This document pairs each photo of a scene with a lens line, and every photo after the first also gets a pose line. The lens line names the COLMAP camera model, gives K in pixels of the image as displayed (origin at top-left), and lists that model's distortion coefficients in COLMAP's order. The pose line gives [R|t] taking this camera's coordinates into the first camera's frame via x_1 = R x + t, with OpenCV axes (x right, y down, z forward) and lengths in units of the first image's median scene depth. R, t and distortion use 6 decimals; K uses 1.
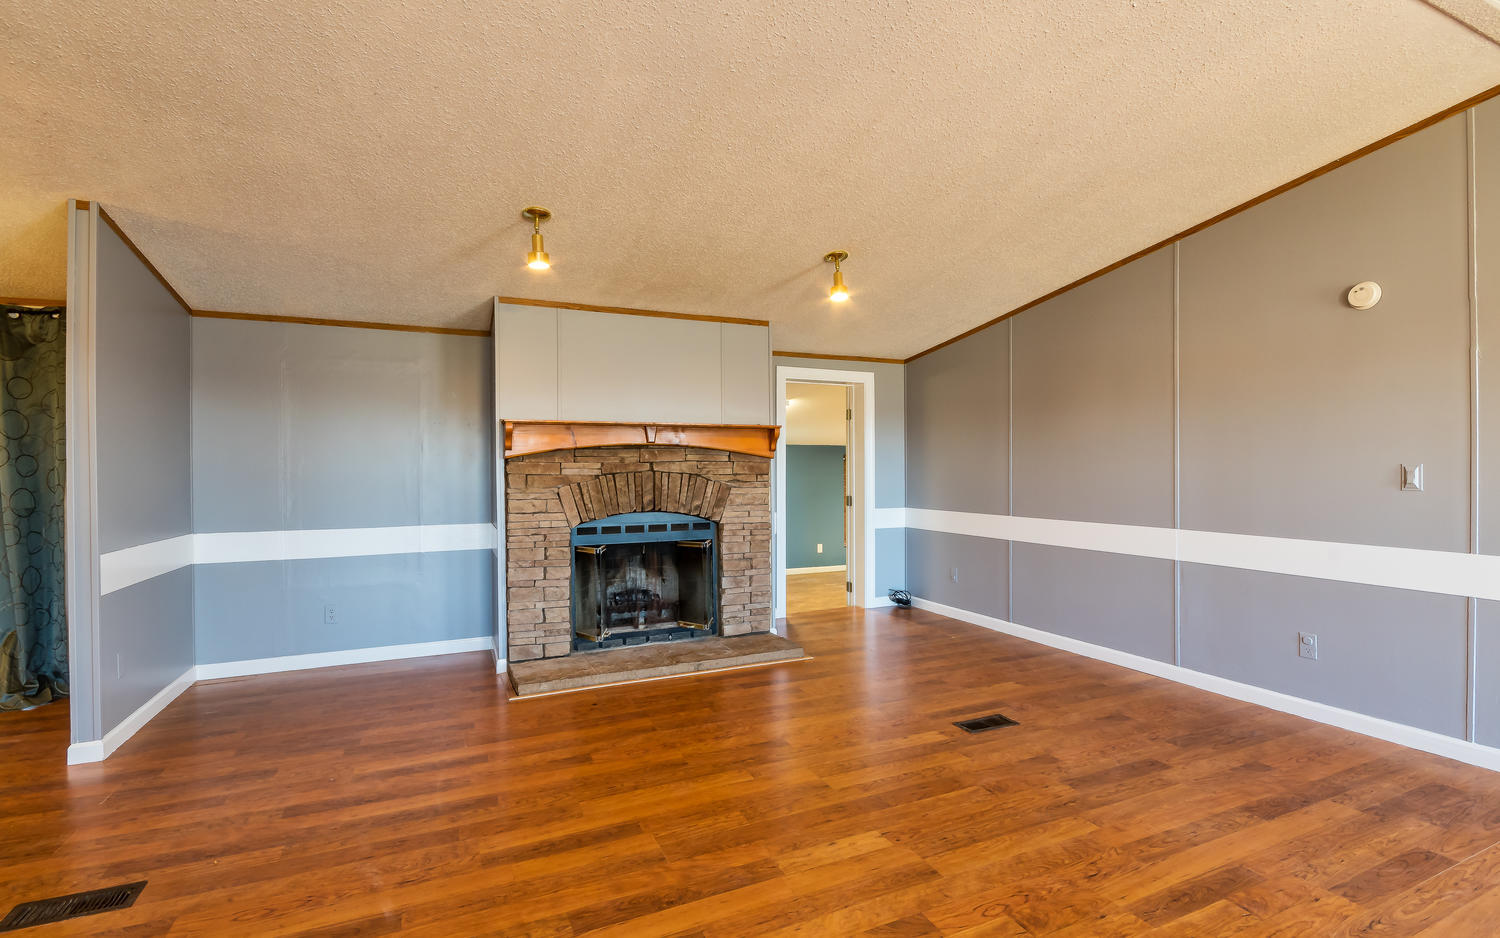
lens RADIAL K [[698.9, 0, 770.4], [0, 698.9, 471.7], [0, 0, 1]] dist [-0.005012, -0.000611]
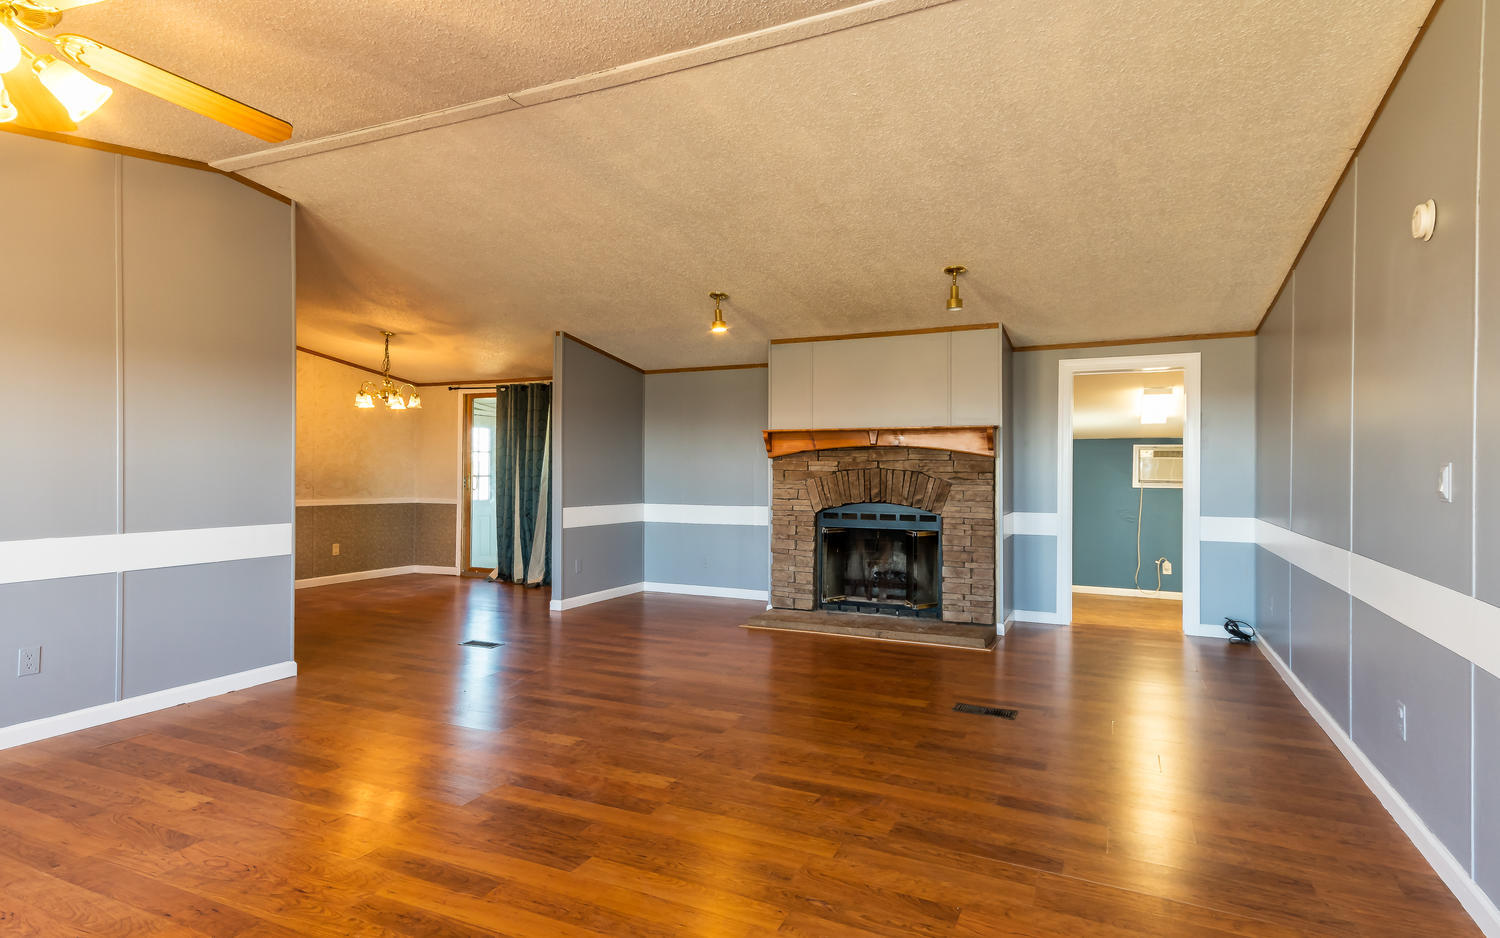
lens RADIAL K [[793.9, 0, 750.0], [0, 793.9, 469.0], [0, 0, 1]] dist [0.024371, 0.000007]
pose [[0.638344, 0.007182, -0.769718, 0.739541], [-0.009828, 0.999951, 0.001180, 0.000559], [0.769689, 0.006811, 0.638383, -0.026877]]
